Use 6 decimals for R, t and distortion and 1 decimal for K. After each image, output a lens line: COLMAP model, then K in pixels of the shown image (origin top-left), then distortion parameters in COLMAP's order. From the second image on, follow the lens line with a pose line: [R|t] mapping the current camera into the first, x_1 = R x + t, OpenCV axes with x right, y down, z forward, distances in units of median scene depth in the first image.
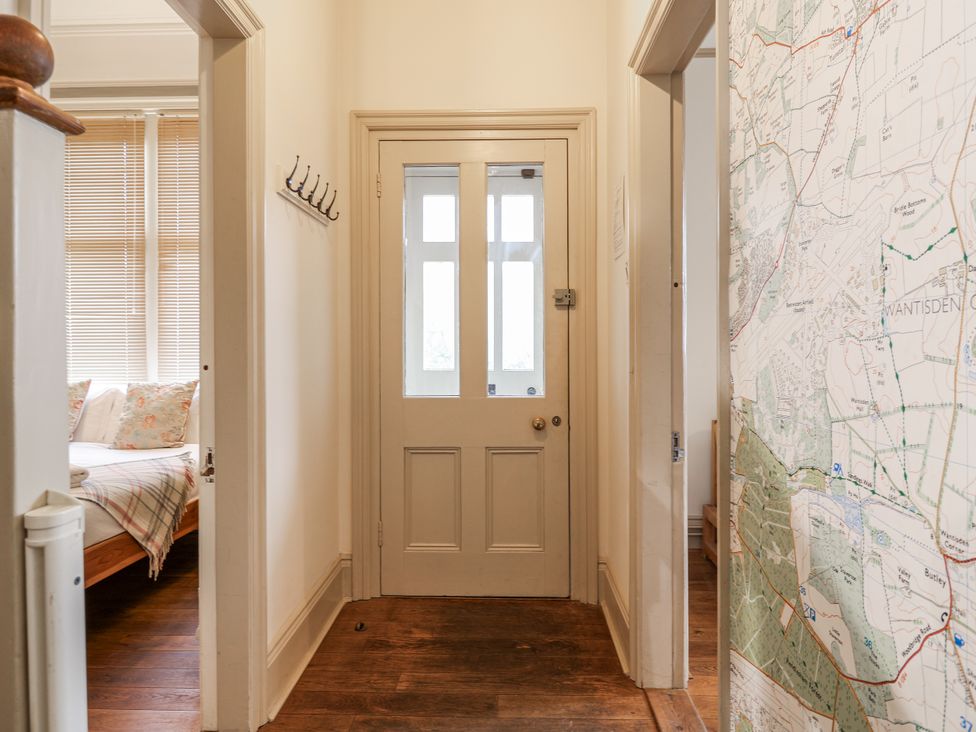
lens RADIAL K [[618.3, 0, 495.7], [0, 618.3, 348.9], [0, 0, 1]] dist [0.006450, -0.008246]
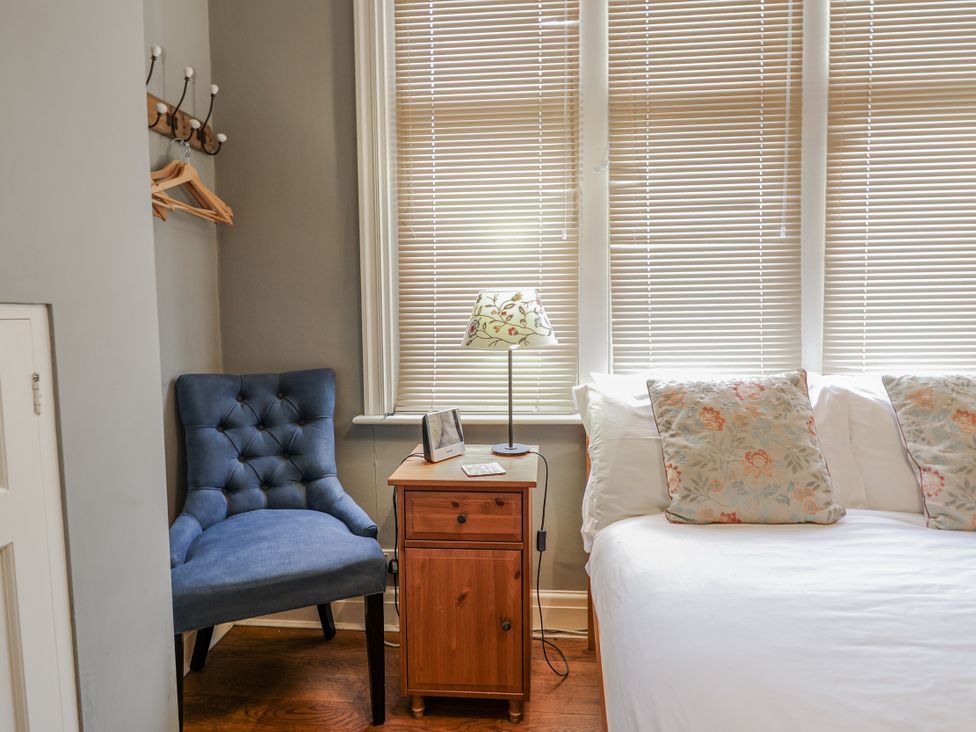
lens RADIAL K [[618.3, 0, 511.7], [0, 618.3, 348.2], [0, 0, 1]] dist [0.006450, -0.008246]
pose [[0.996836, -0.010334, -0.078816, -0.868428], [0.015211, 0.997989, 0.061534, -0.000133], [0.078022, -0.062538, 0.994988, 0.525975]]
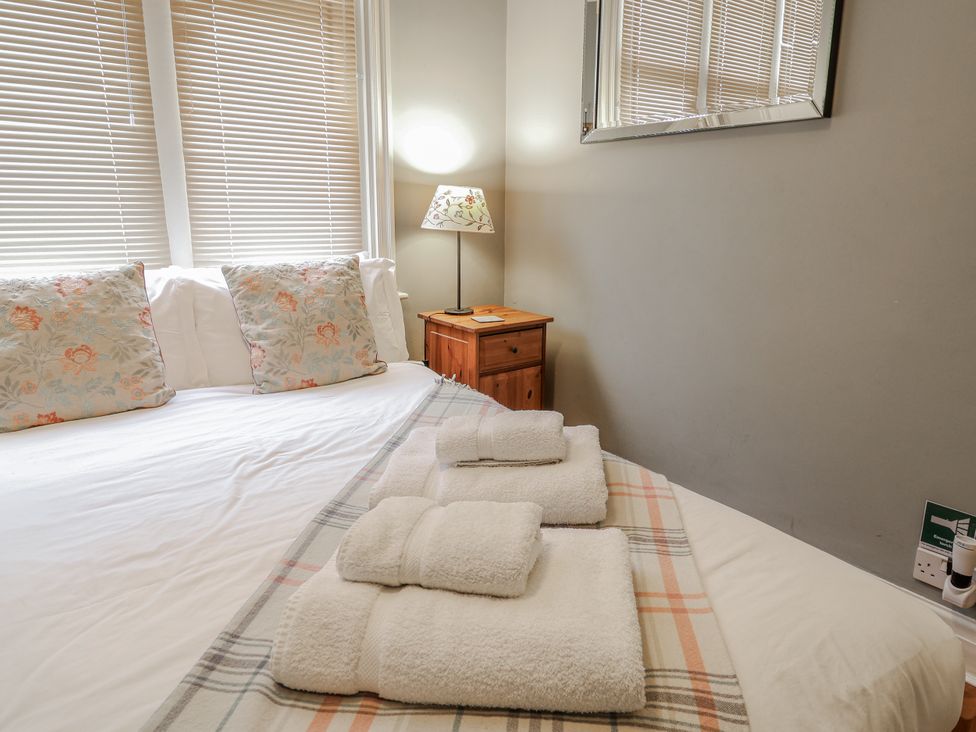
lens RADIAL K [[618.3, 0, 497.8], [0, 618.3, 348.6], [0, 0, 1]] dist [0.006450, -0.008246]
pose [[0.805427, -0.119636, 0.580495, -0.741434], [-0.012251, 0.975847, 0.218113, 0.006503], [-0.592568, -0.182786, 0.784508, 0.460236]]
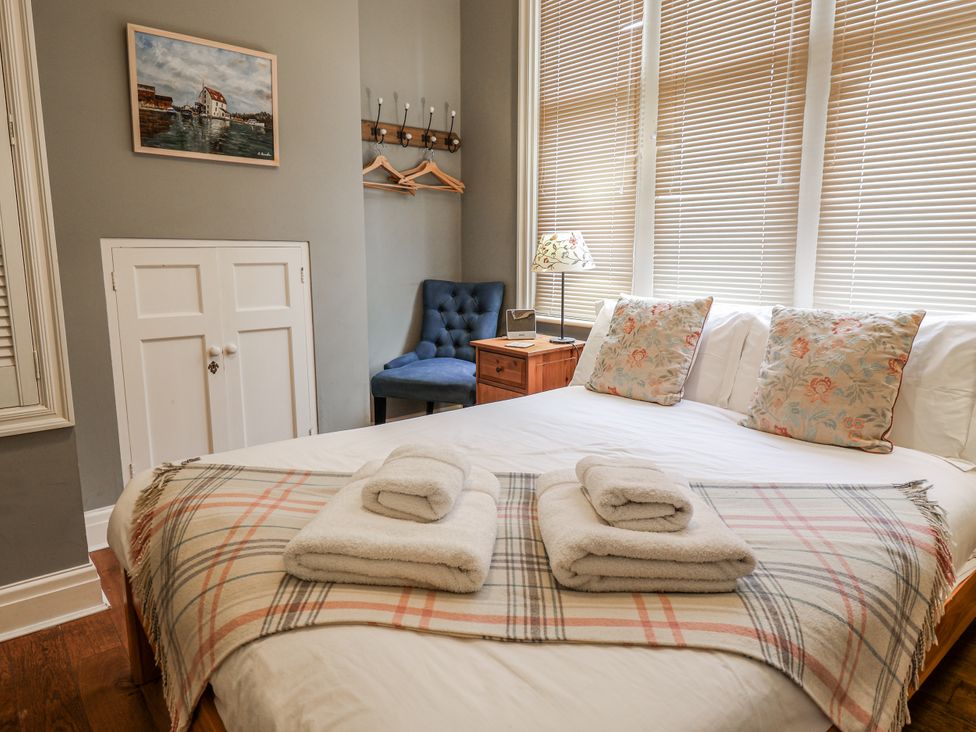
lens RADIAL K [[618.3, 0, 489.2], [0, 618.3, 346.4], [0, 0, 1]] dist [0.006450, -0.008246]
pose [[0.659836, 0.118560, -0.741998, -0.355610], [-0.000287, 0.987513, 0.157534, 0.001562], [0.751410, -0.103734, 0.651631, 0.453580]]
